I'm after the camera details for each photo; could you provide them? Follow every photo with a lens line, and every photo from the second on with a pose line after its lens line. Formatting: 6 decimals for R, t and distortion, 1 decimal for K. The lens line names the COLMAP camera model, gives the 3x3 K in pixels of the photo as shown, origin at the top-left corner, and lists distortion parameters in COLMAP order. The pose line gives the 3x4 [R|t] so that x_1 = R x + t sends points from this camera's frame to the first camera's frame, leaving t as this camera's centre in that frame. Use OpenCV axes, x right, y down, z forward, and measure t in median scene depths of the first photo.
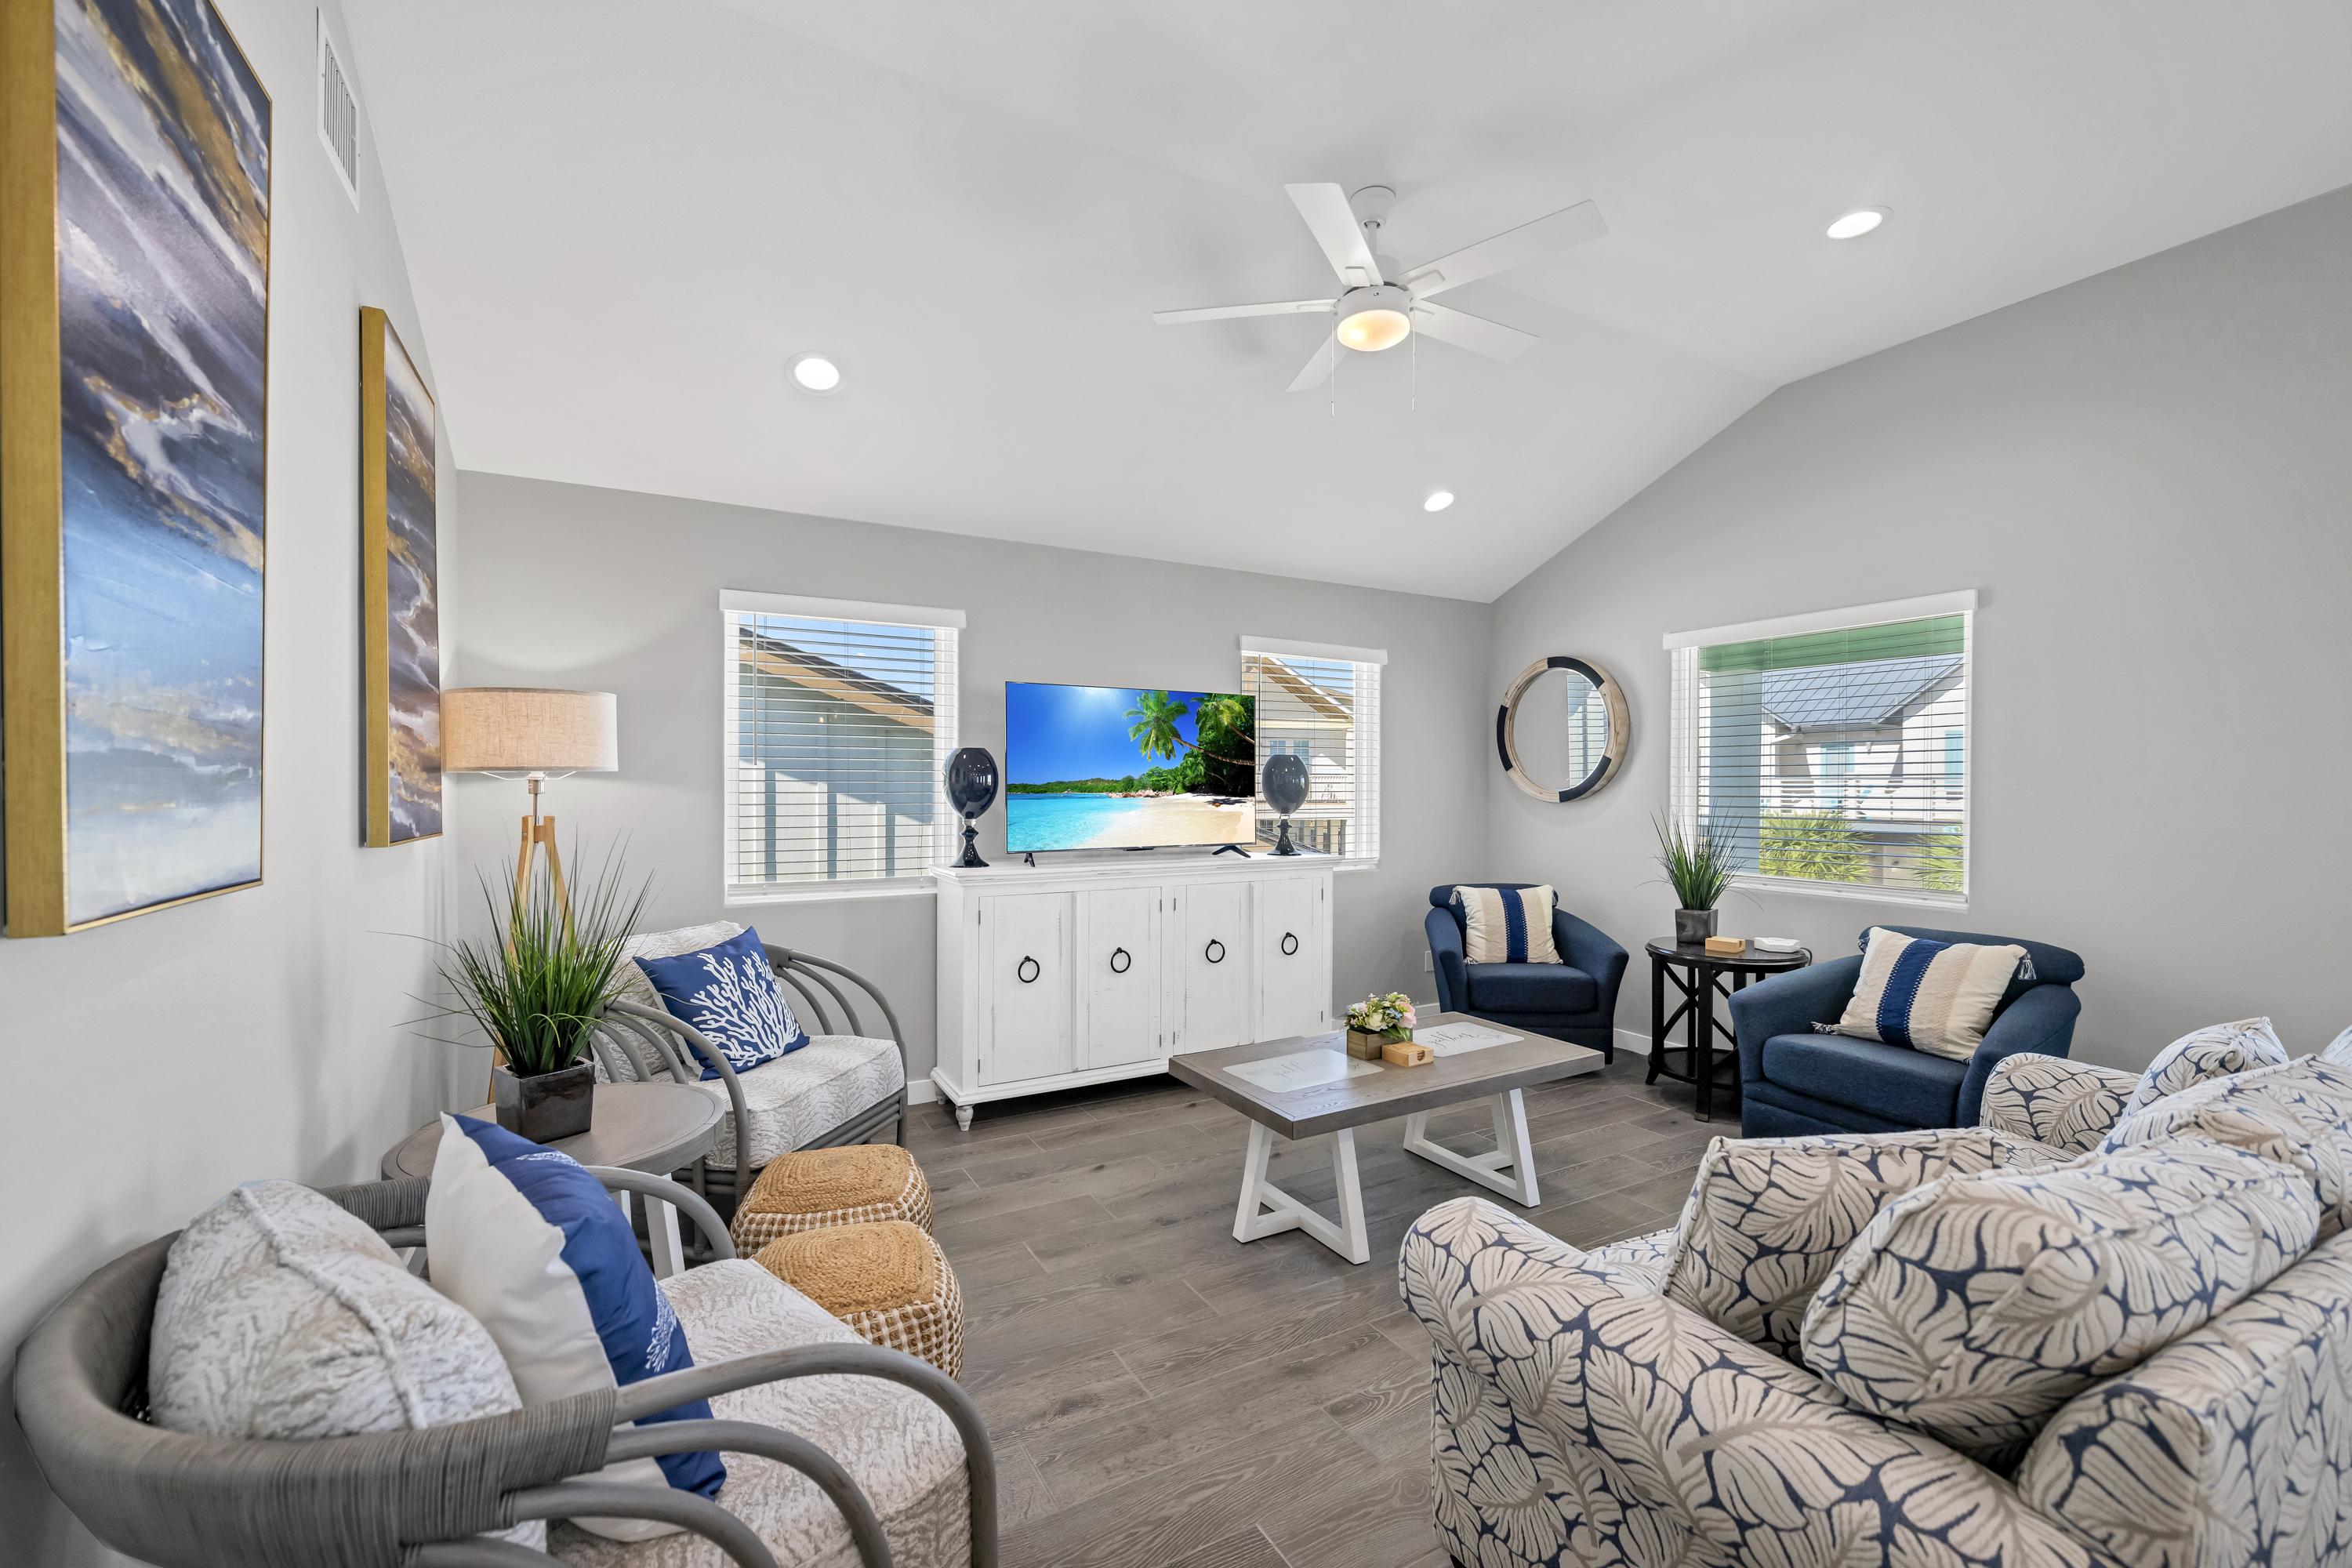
lens RADIAL K [[965.8, 0, 1195.3], [0, 965.8, 786.9], [0, 0, 1]] dist [-0.003712, -0.000247]
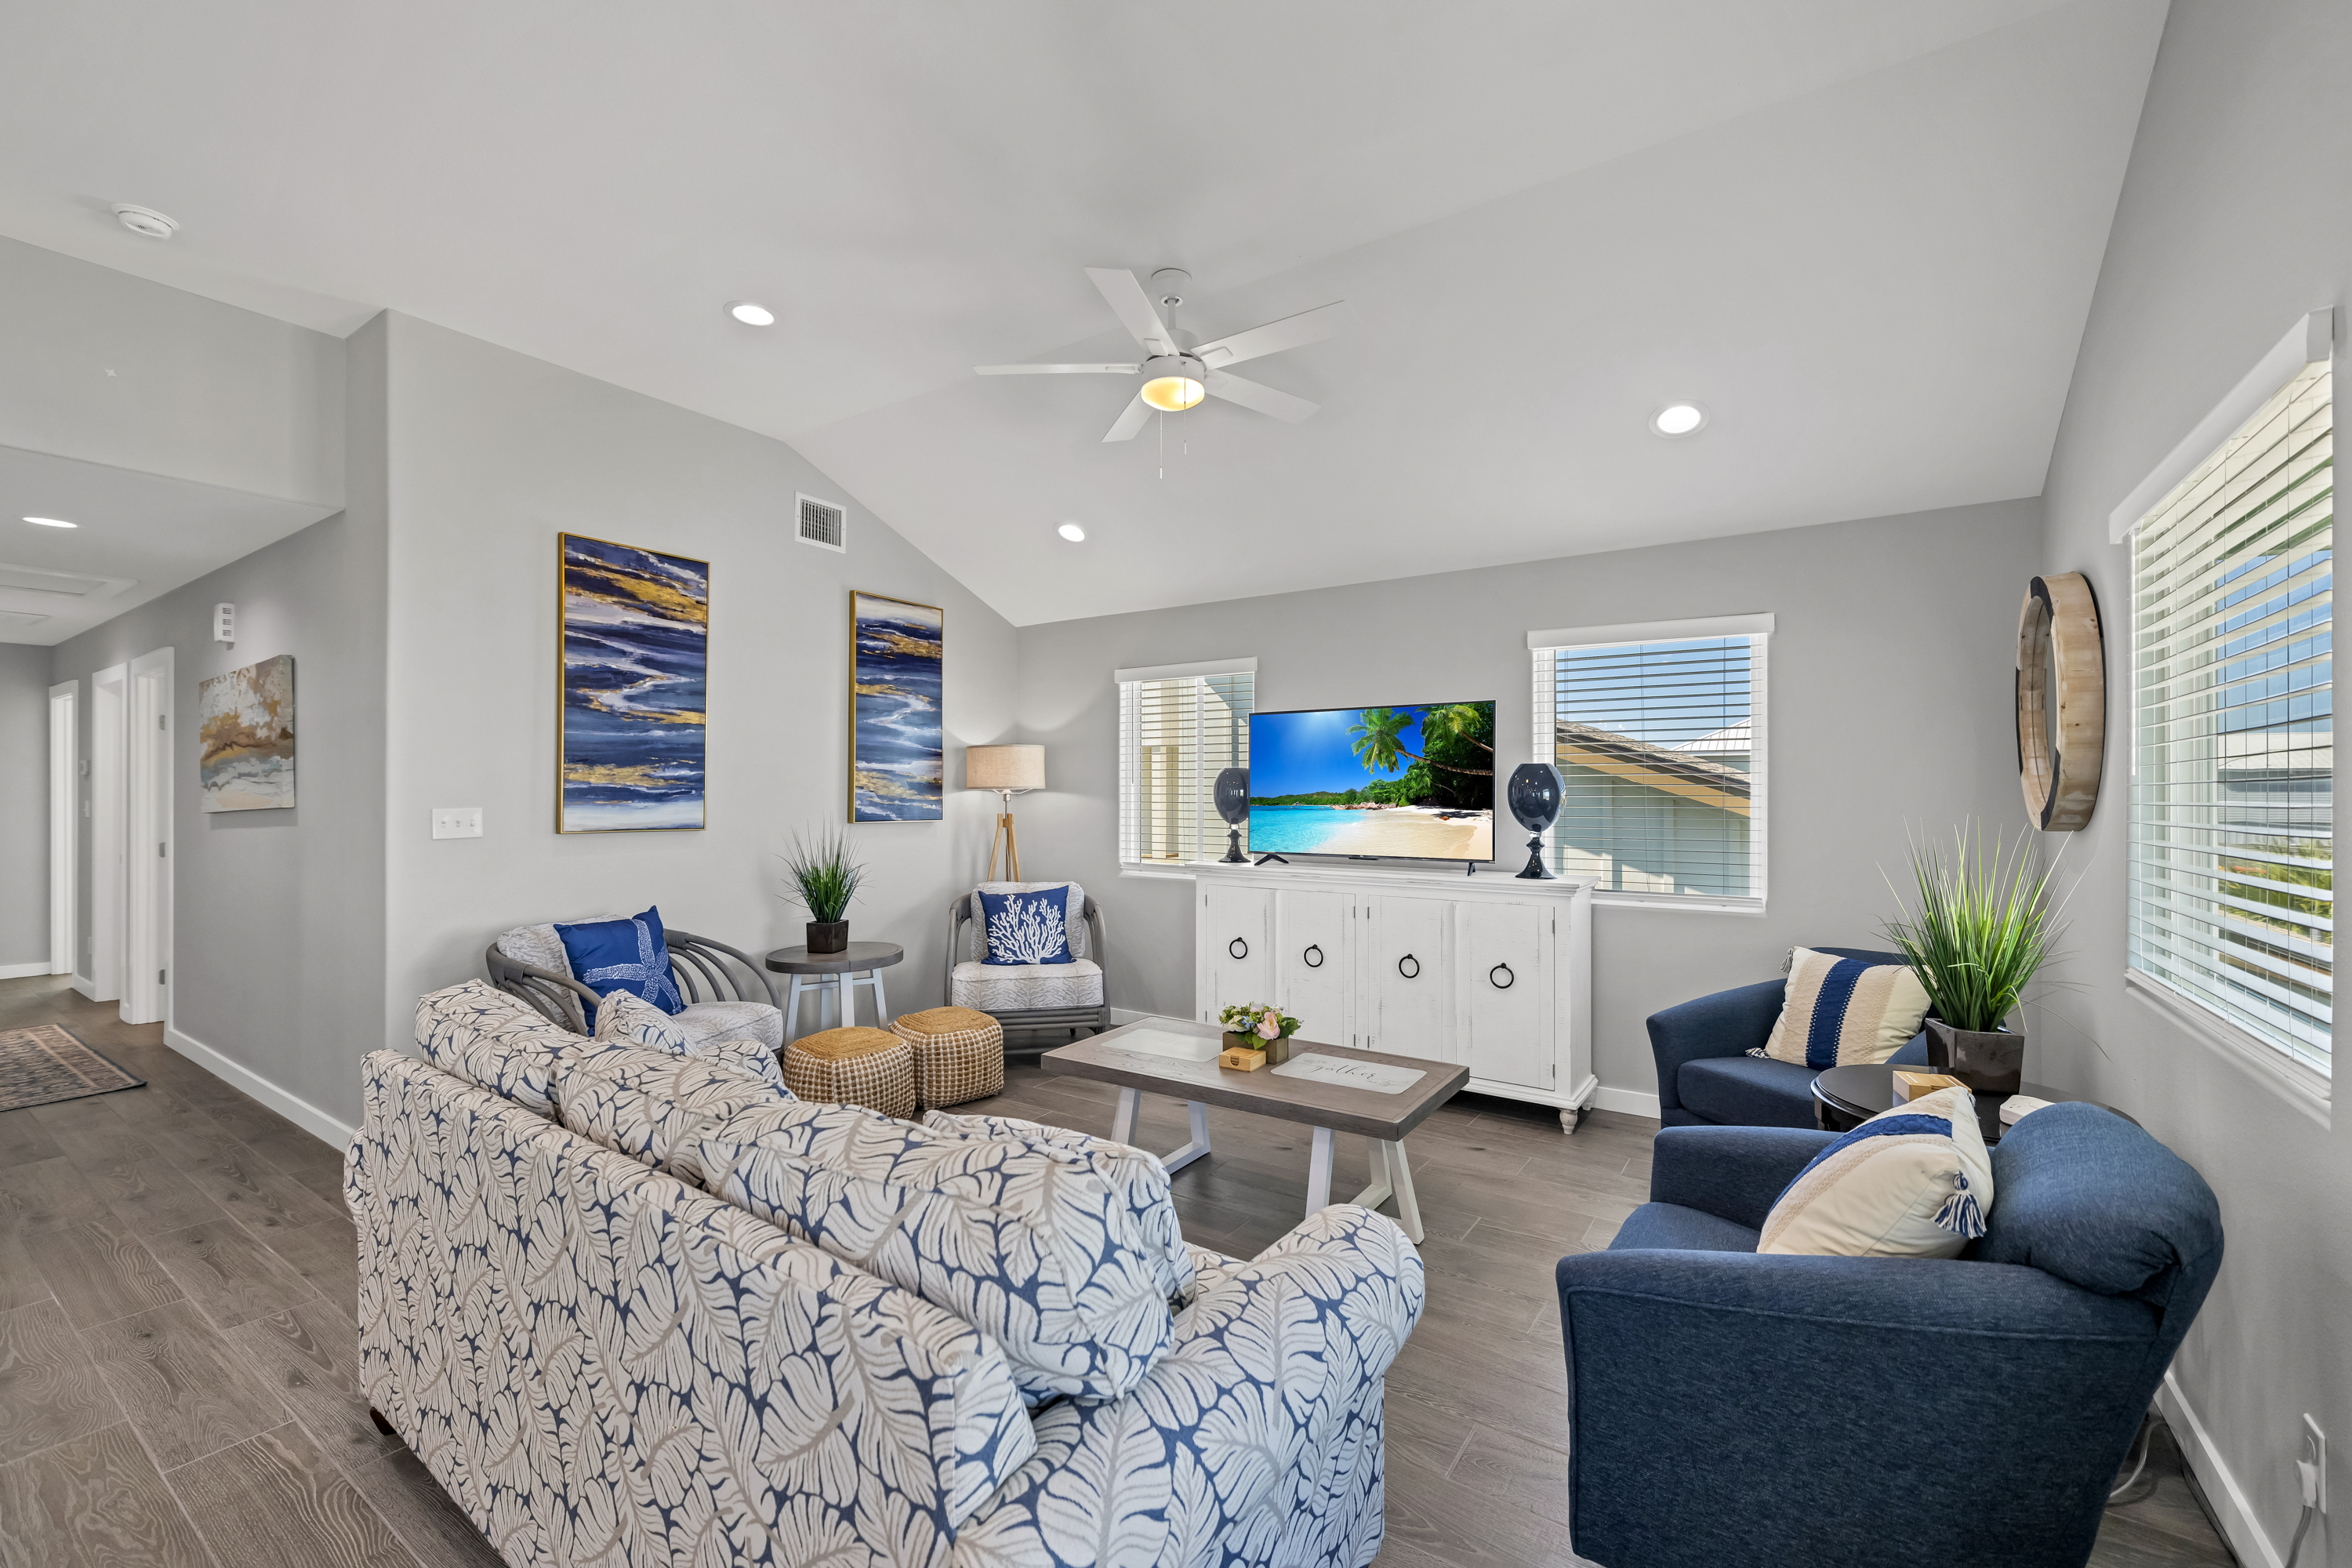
lens RADIAL K [[962.4, 0, 1168.2], [0, 962.4, 793.4], [0, 0, 1]] dist [-0.001727, 0.000006]
pose [[0.433502, -0.001163, -0.901152, 0.796335], [-0.002981, 0.999992, -0.002725, -0.003252], [0.901148, 0.003868, 0.433495, 0.347477]]
